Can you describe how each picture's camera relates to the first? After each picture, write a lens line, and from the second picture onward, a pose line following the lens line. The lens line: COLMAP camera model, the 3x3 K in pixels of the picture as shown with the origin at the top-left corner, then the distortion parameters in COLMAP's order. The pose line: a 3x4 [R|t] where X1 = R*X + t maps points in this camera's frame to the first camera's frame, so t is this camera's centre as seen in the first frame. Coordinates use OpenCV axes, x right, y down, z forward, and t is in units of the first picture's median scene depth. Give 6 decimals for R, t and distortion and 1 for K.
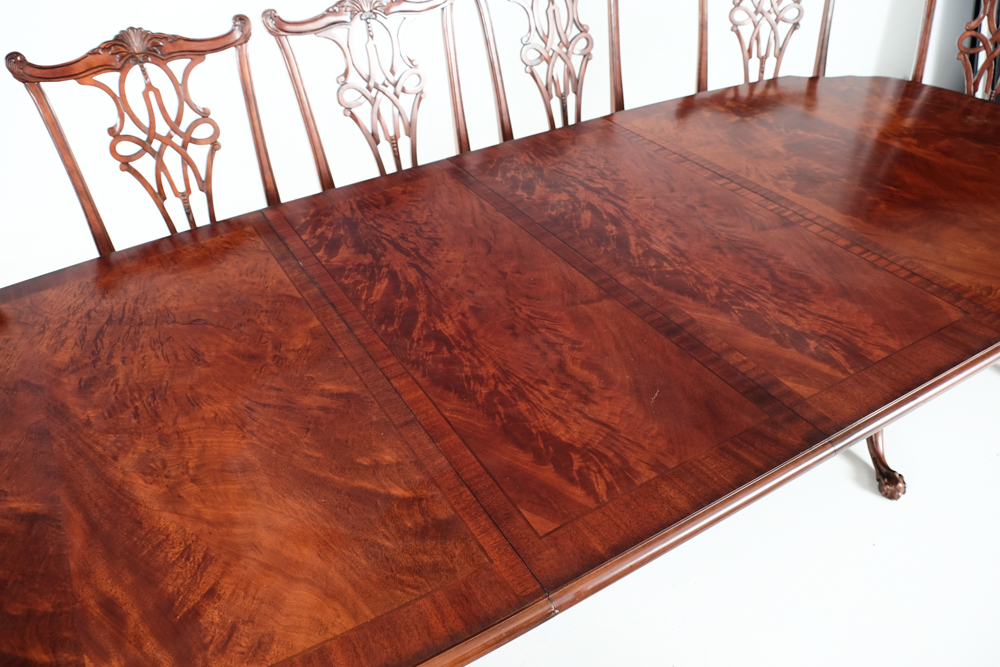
lens RADIAL K [[781.5, 0, 502.9], [0, 781.5, 309.7], [0, 0, 1]] dist [-0.034075, 0.017521]
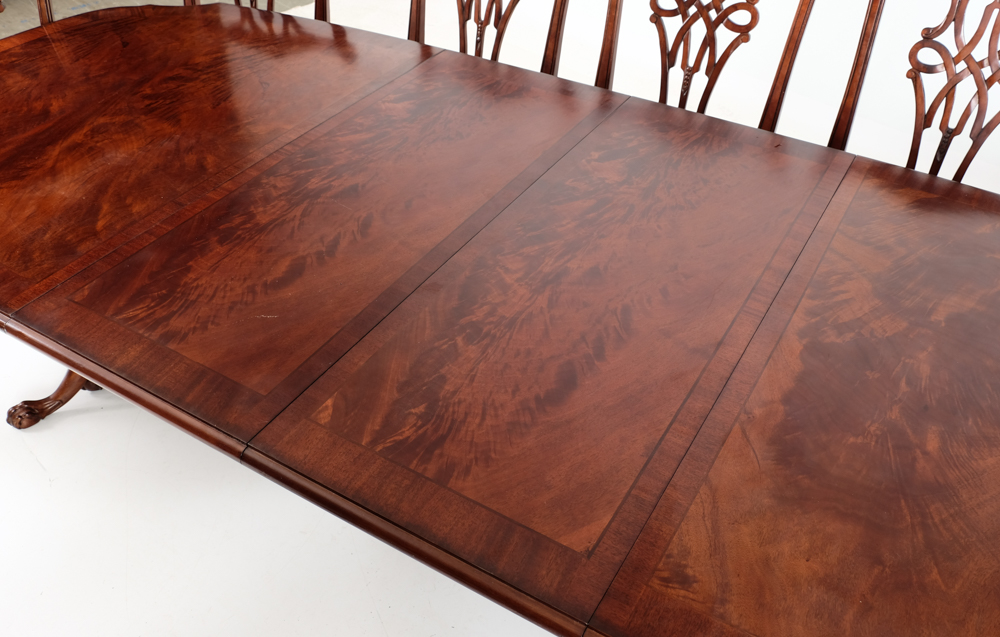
lens RADIAL K [[879.3, 0, 497.6], [0, 879.3, 348.1], [0, 0, 1]] dist [-0.040864, 0.031692]
pose [[0.460582, 0.606516, -0.648076, 0.410293], [-0.524543, 0.774984, 0.352498, -0.152553], [0.716044, 0.177590, 0.675087, 0.185250]]
